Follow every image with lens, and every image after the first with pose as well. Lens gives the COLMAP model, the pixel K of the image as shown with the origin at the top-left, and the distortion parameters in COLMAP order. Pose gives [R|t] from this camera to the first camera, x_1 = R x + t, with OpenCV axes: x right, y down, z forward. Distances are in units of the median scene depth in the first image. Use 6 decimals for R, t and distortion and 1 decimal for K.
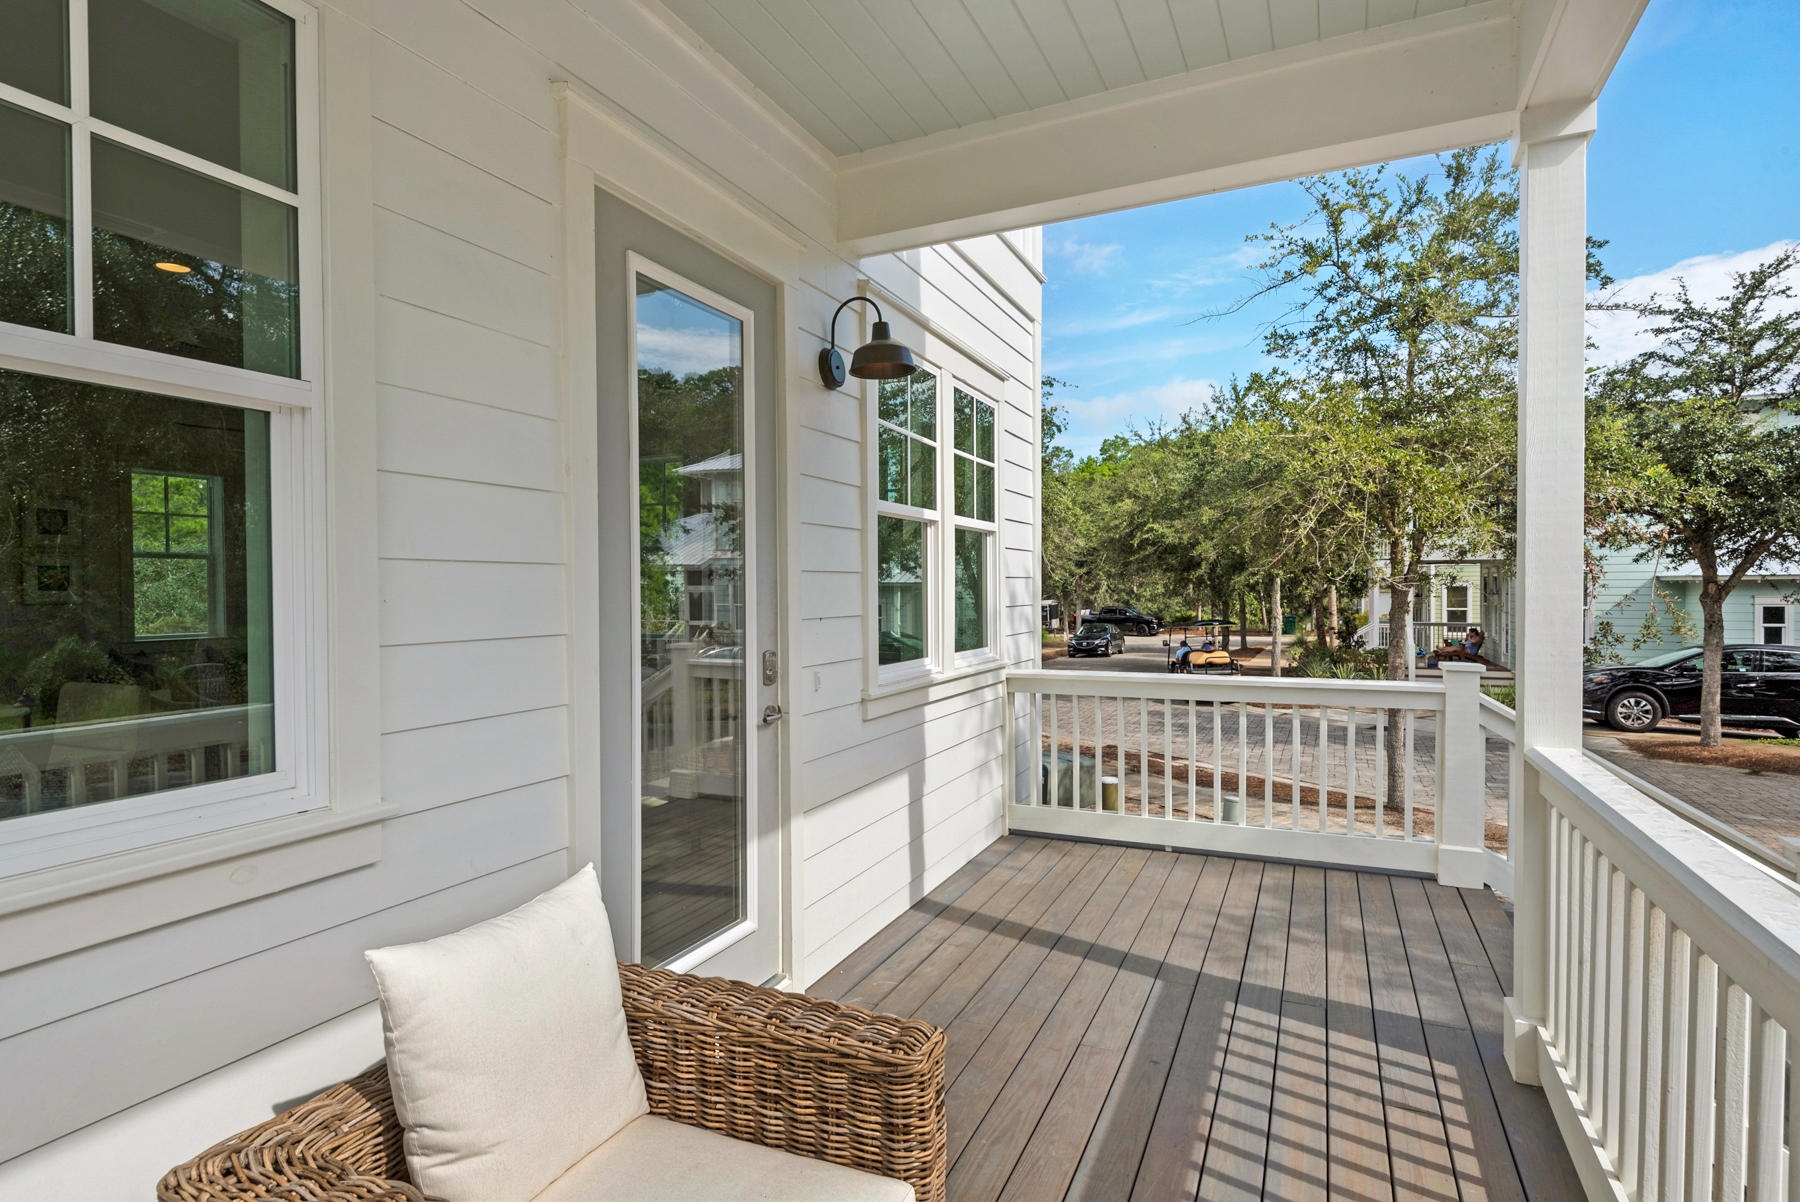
lens RADIAL K [[939.7, 0, 855.9], [0, 939.7, 615.4], [0, 0, 1]] dist [-0.002074, -0.000235]
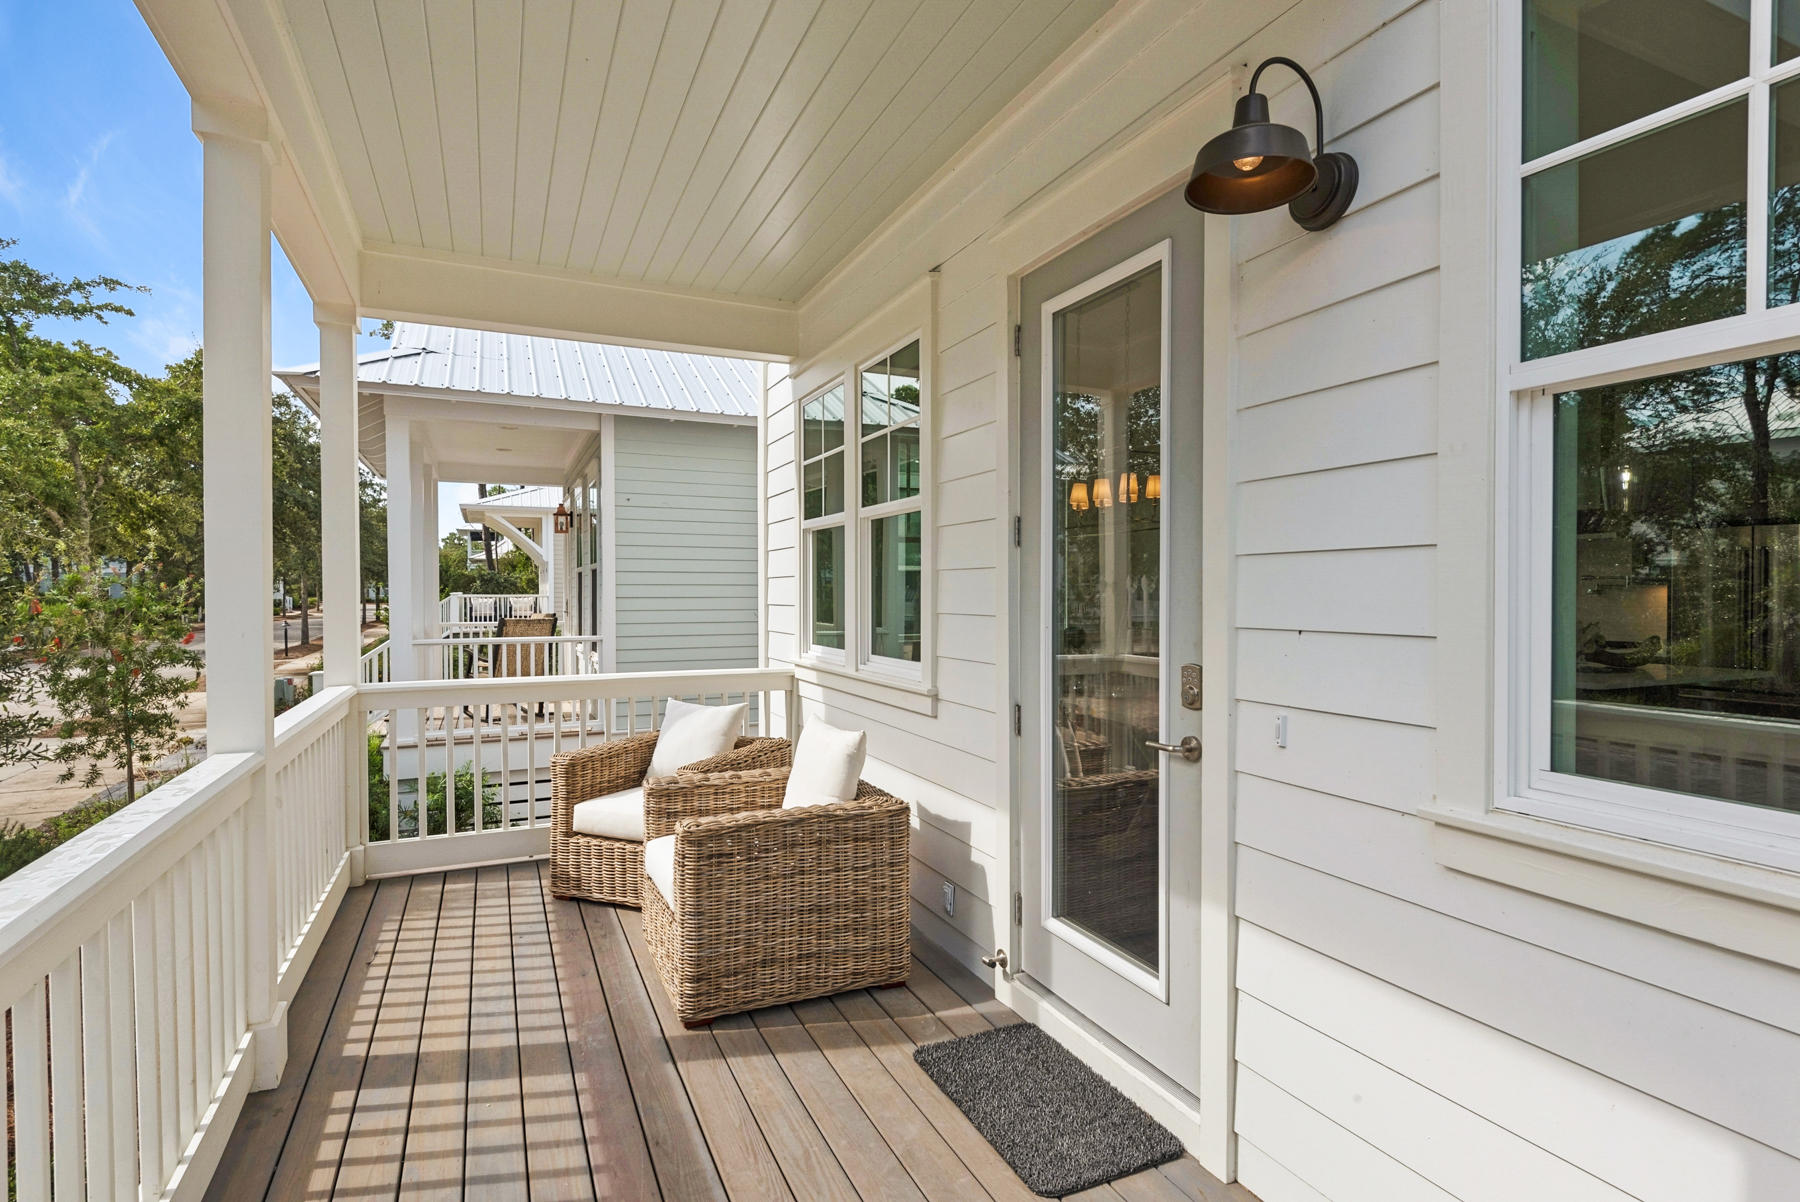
lens RADIAL K [[899.9, 0, 900.0], [0, 899.9, 601.0], [0, 0, 1]] dist [0.030926, -0.000358]
pose [[-0.625387, 0.021362, -0.780023, 0.526730], [-0.013152, 0.999195, 0.037909, -0.032130], [0.780204, 0.033967, -0.624602, 1.066368]]
